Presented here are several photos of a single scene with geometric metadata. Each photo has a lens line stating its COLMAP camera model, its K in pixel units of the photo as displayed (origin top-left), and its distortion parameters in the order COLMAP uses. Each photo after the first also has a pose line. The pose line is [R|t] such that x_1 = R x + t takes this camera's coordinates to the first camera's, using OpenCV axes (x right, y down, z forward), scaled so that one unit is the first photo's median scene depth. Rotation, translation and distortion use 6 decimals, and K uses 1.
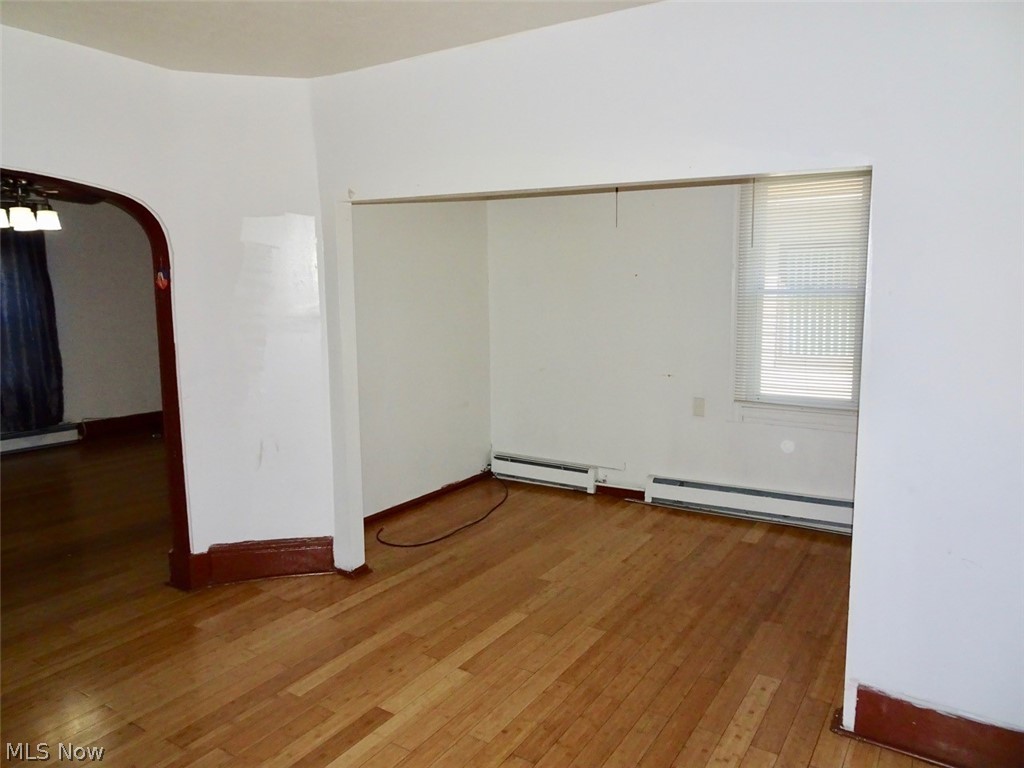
lens RADIAL K [[729.4, 0, 510.3], [0, 729.4, 386.3], [0, 0, 1]] dist [0.009413, 0.000295]
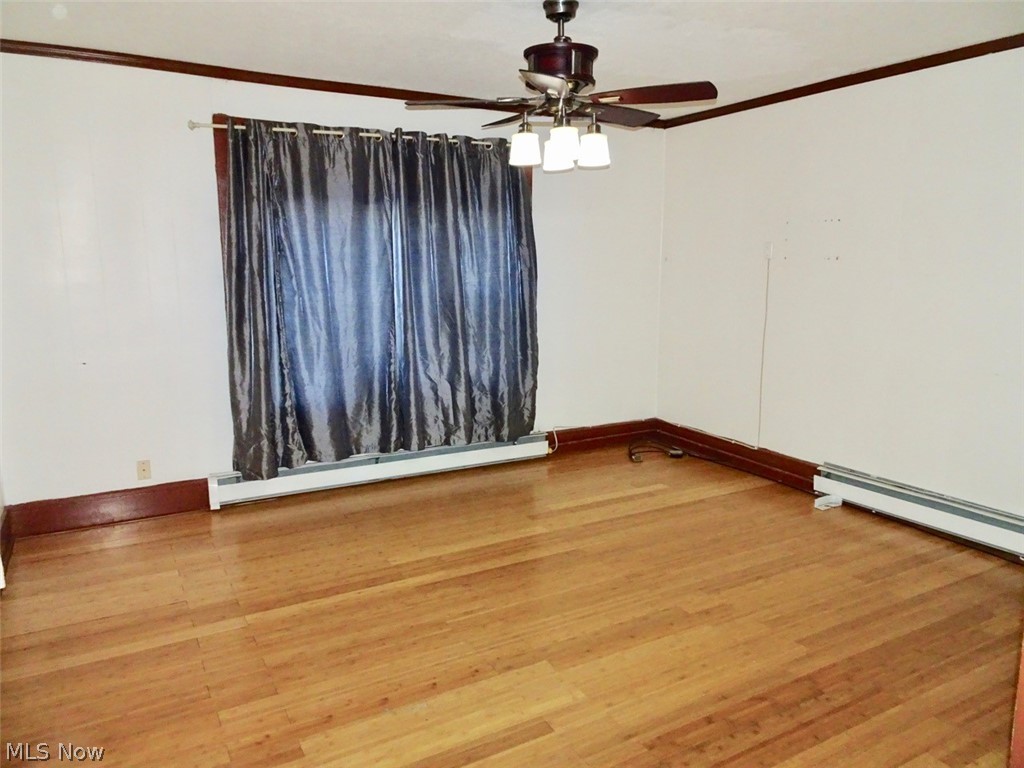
lens RADIAL K [[729.4, 0, 512.6], [0, 729.4, 381.9], [0, 0, 1]] dist [0.009413, 0.000295]
pose [[0.887961, 0.085528, -0.451896, -0.486526], [-0.069312, 0.996220, 0.052354, -0.071472], [0.454666, -0.015167, 0.890533, 0.509219]]
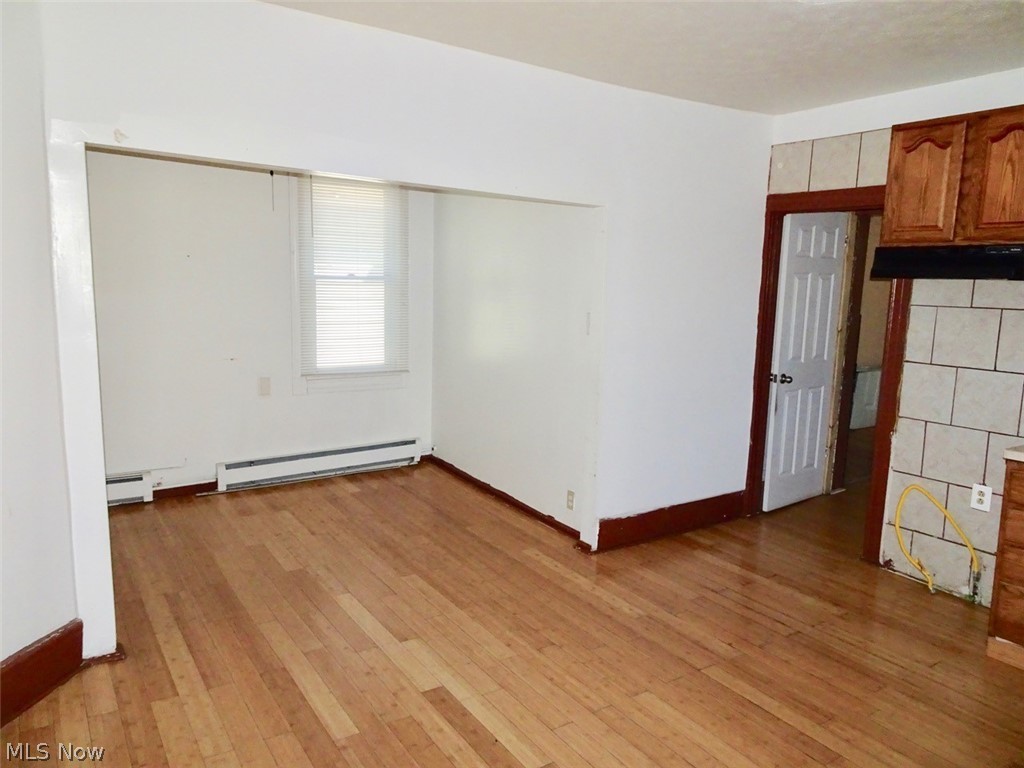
lens RADIAL K [[729.4, 0, 515.9], [0, 729.4, 385.9], [0, 0, 1]] dist [0.009413, 0.000295]
pose [[0.391645, -0.118198, 0.912493, -0.652673], [0.095581, 0.991576, 0.087418, -0.034481], [-0.915139, 0.052980, 0.399643, 0.301230]]
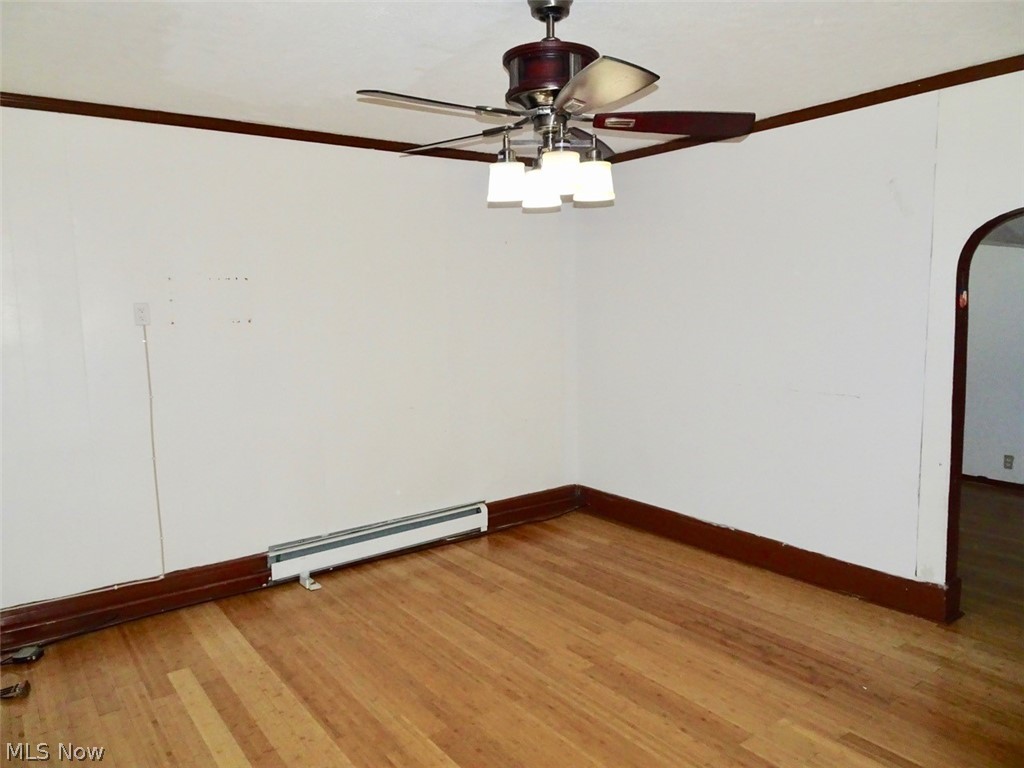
lens RADIAL K [[729.4, 0, 510.8], [0, 729.4, 383.1], [0, 0, 1]] dist [0.009413, 0.000295]
pose [[0.353948, -0.104041, 0.929460, -1.370445], [0.148514, 0.987436, 0.053975, -0.152078], [-0.923398, 0.118933, 0.364953, 1.039968]]
